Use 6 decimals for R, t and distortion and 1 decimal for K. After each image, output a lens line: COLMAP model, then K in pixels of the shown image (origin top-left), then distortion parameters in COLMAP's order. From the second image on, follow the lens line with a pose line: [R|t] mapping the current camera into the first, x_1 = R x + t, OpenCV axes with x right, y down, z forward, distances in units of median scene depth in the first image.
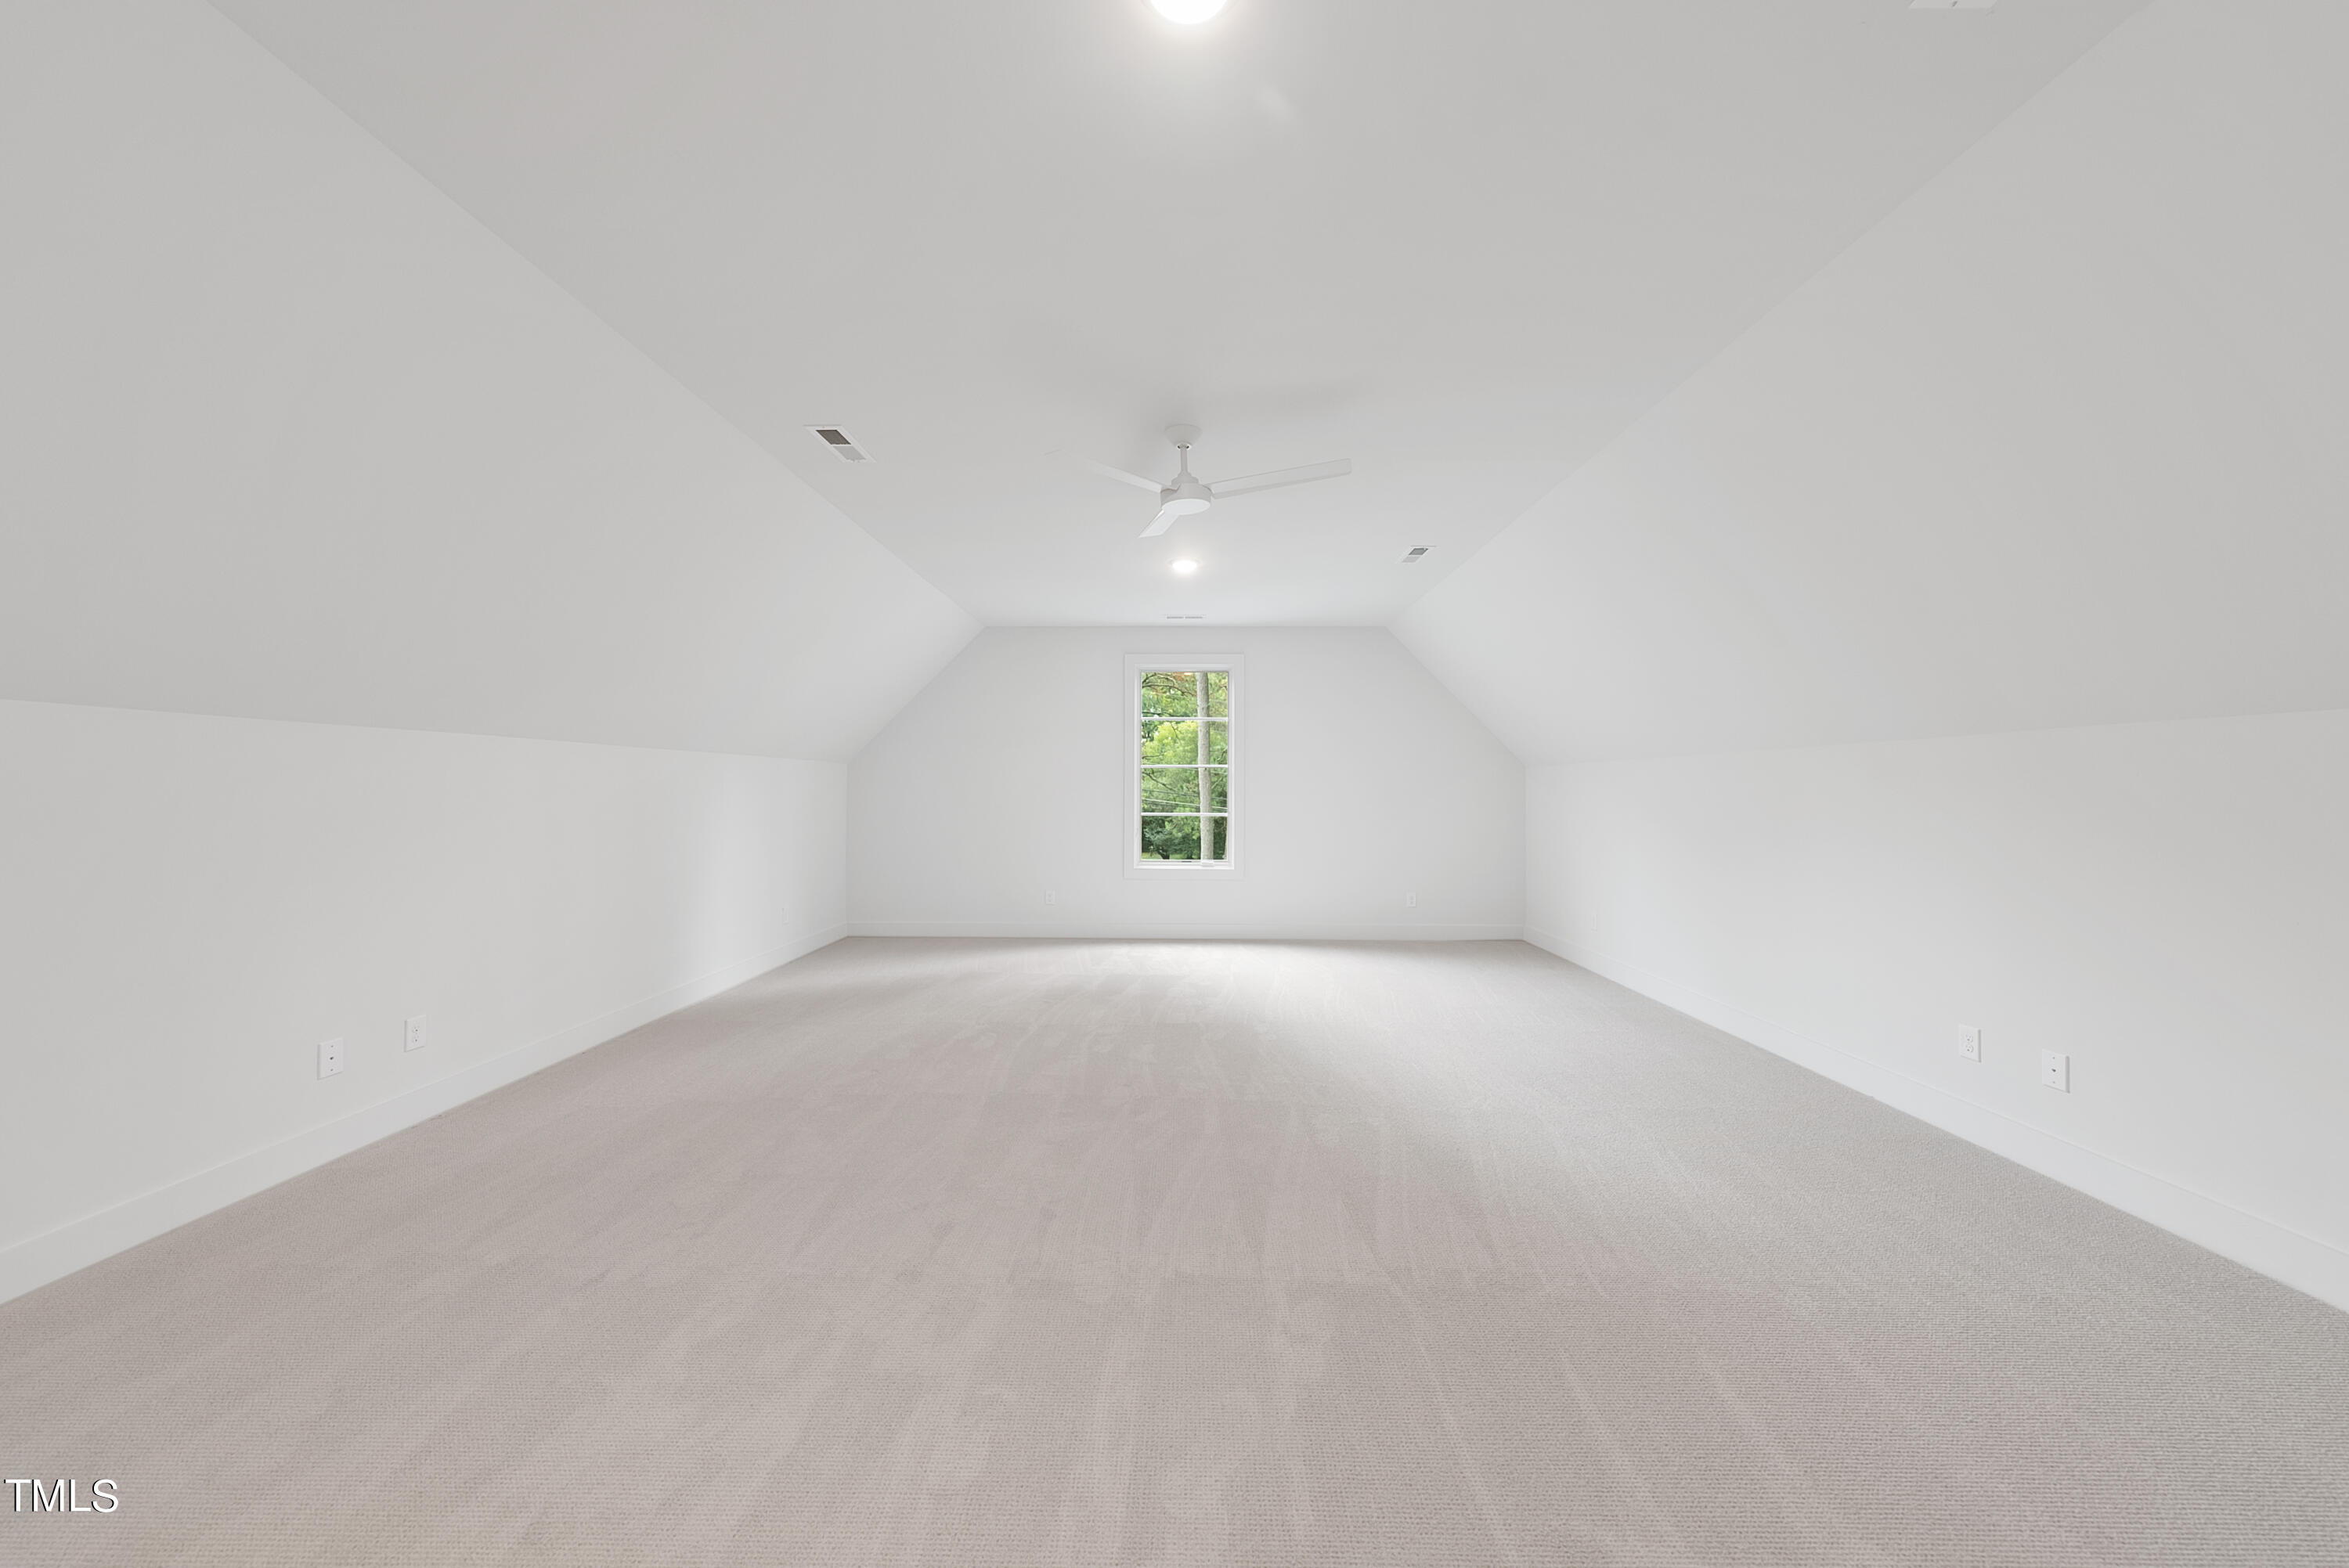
lens RADIAL K [[800.7, 0, 1180.6], [0, 800.7, 773.6], [0, 0, 1]] dist [-0.000124, 0.000054]
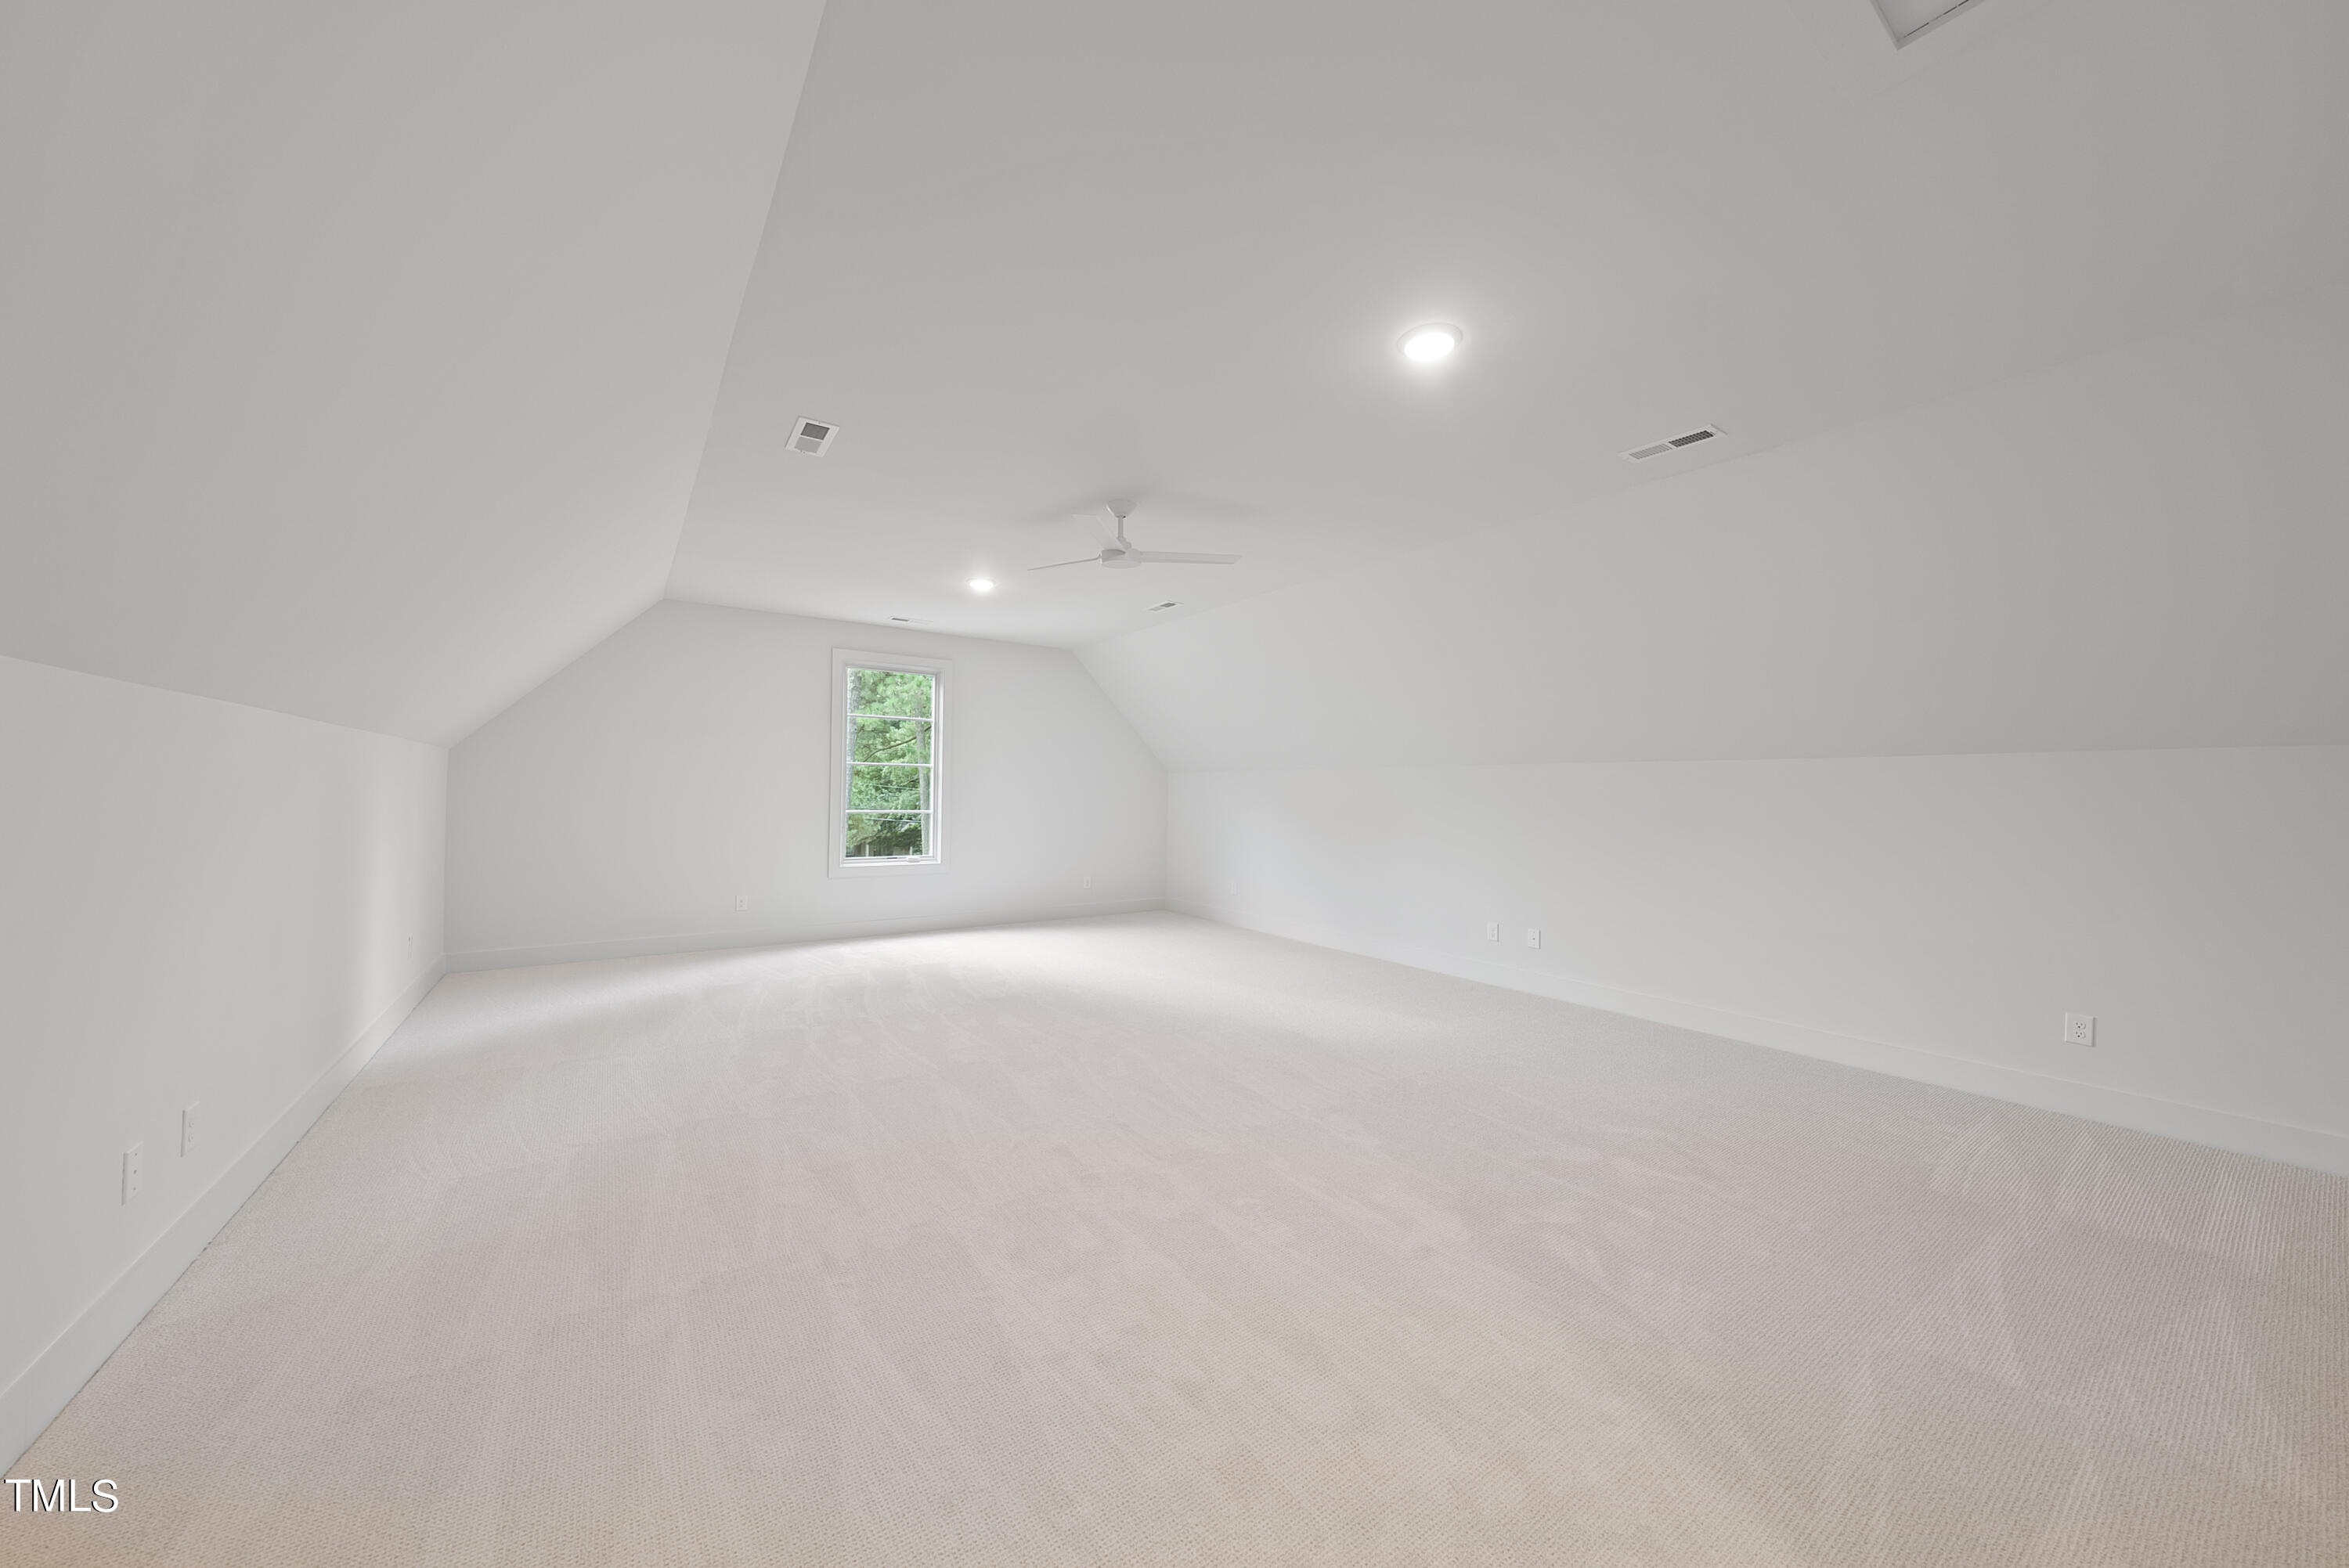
lens RADIAL K [[778.4, 0, 1174.5], [0, 778.4, 784.0], [0, 0, 1]] dist [-0.000159, 0.000003]
pose [[0.821816, 0.014510, 0.569568, -0.379791], [-0.023697, 0.999681, 0.008724, -0.002585], [-0.569260, -0.020666, 0.821898, -0.031006]]
